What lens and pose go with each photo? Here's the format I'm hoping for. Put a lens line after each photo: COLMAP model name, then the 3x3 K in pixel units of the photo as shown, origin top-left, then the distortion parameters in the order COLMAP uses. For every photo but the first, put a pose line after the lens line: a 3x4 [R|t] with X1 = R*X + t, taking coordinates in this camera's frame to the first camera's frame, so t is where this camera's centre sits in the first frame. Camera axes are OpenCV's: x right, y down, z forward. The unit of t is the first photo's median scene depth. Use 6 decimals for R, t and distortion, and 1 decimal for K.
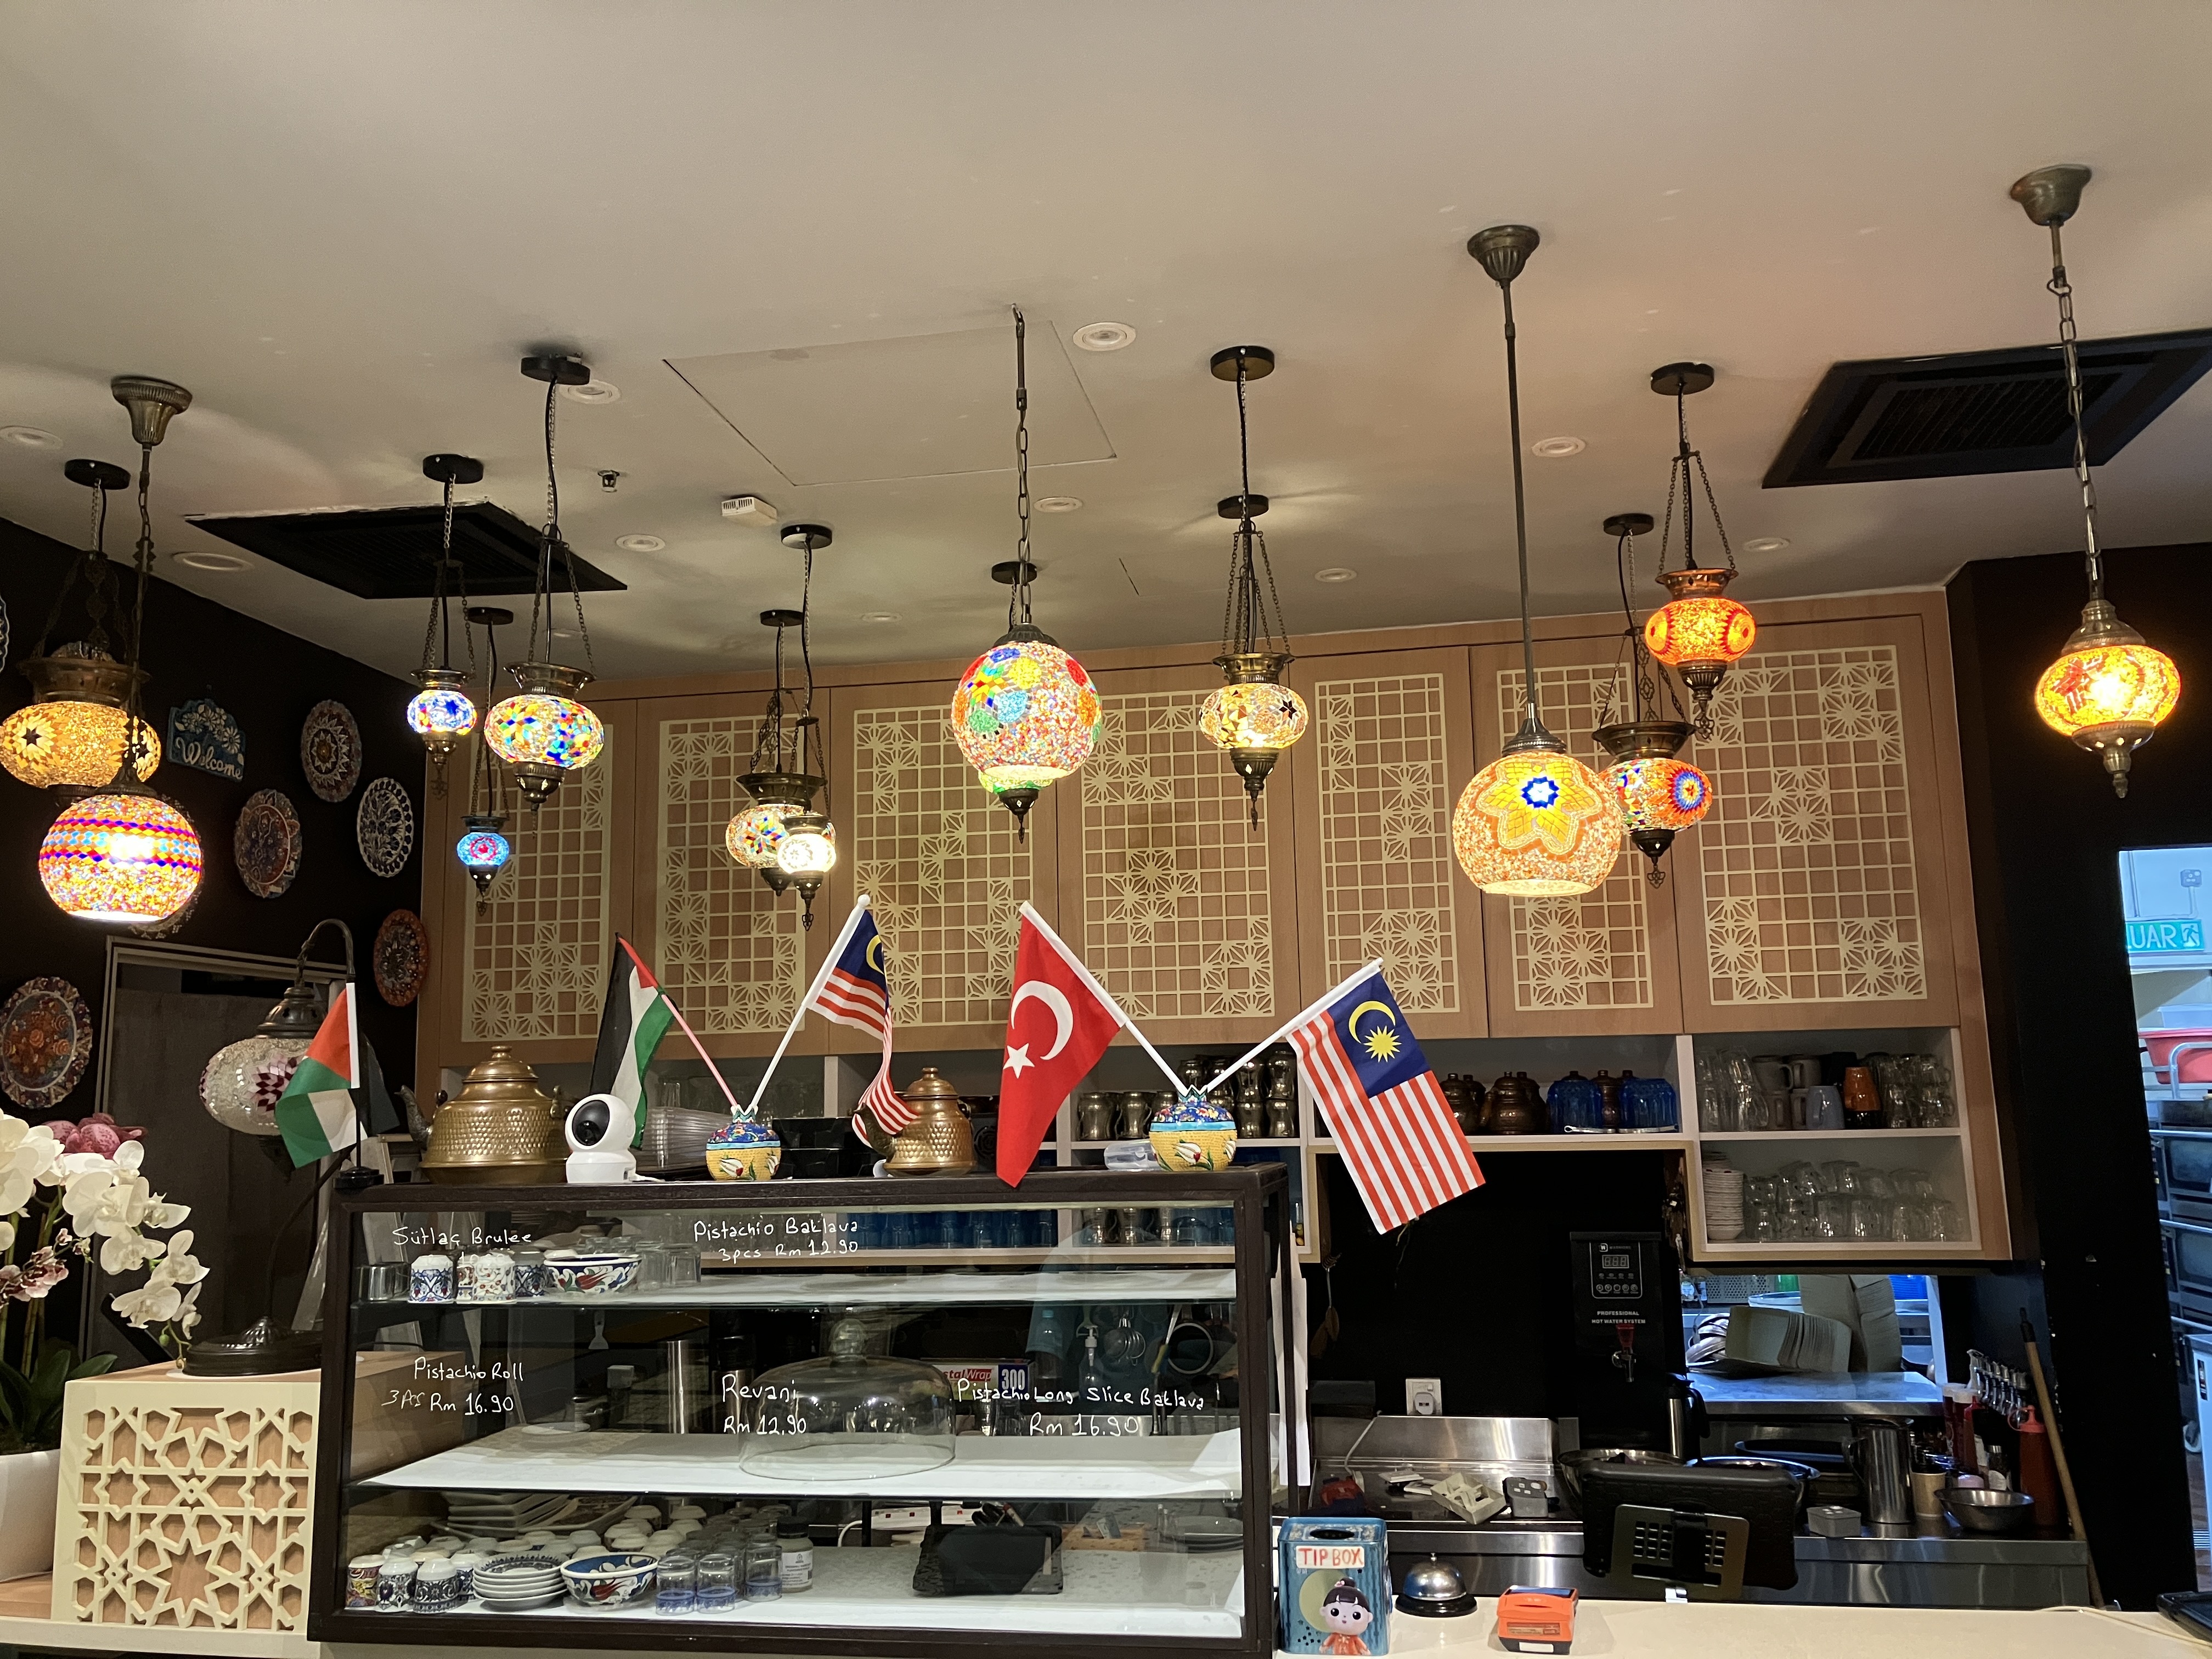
lens RADIAL K [[1859.9, 0, 1106.0], [0, 1859.9, 829.5], [0, 0, 1]] dist [0.058081, -0.067017]
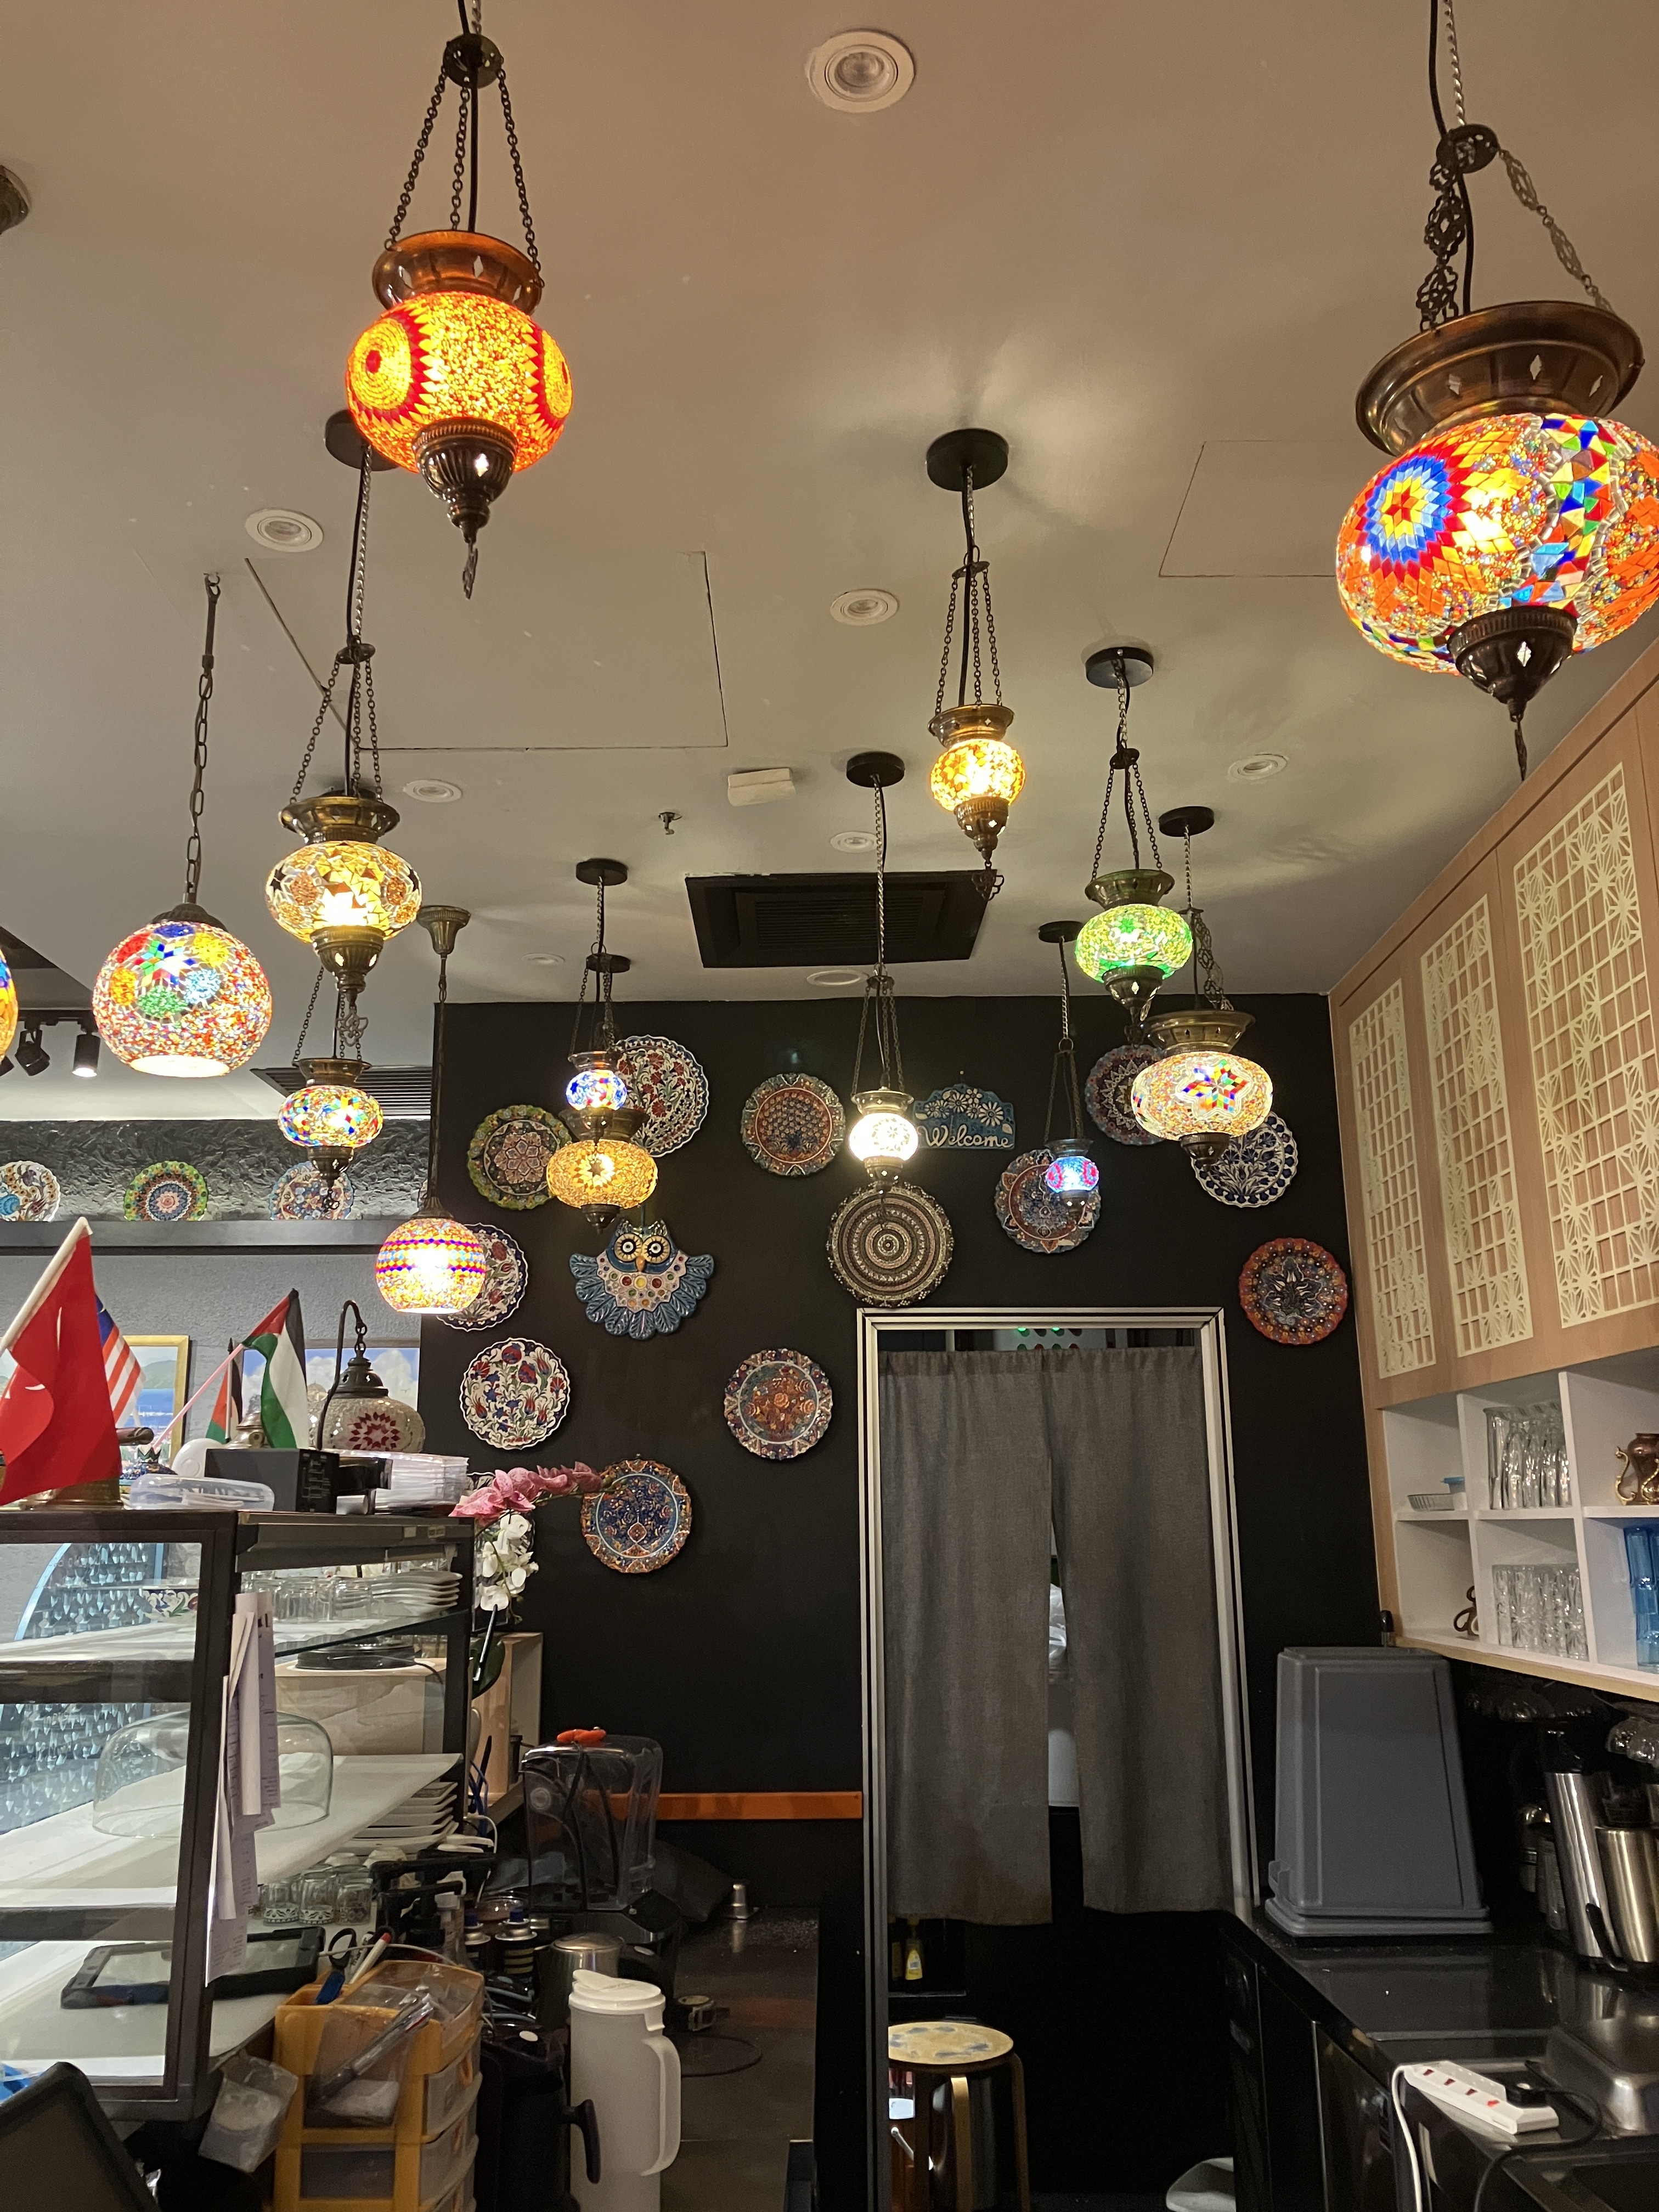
lens RADIAL K [[1832.1, 0, 829.5], [0, 1832.1, 1106.0], [0, 0, 1]] dist [0.129875, -0.001169]
pose [[0.174821, -0.205573, -0.962901, 0.629666], [0.153359, 0.971710, -0.179611, 0.144520], [0.972584, -0.116270, 0.201401, 0.811464]]
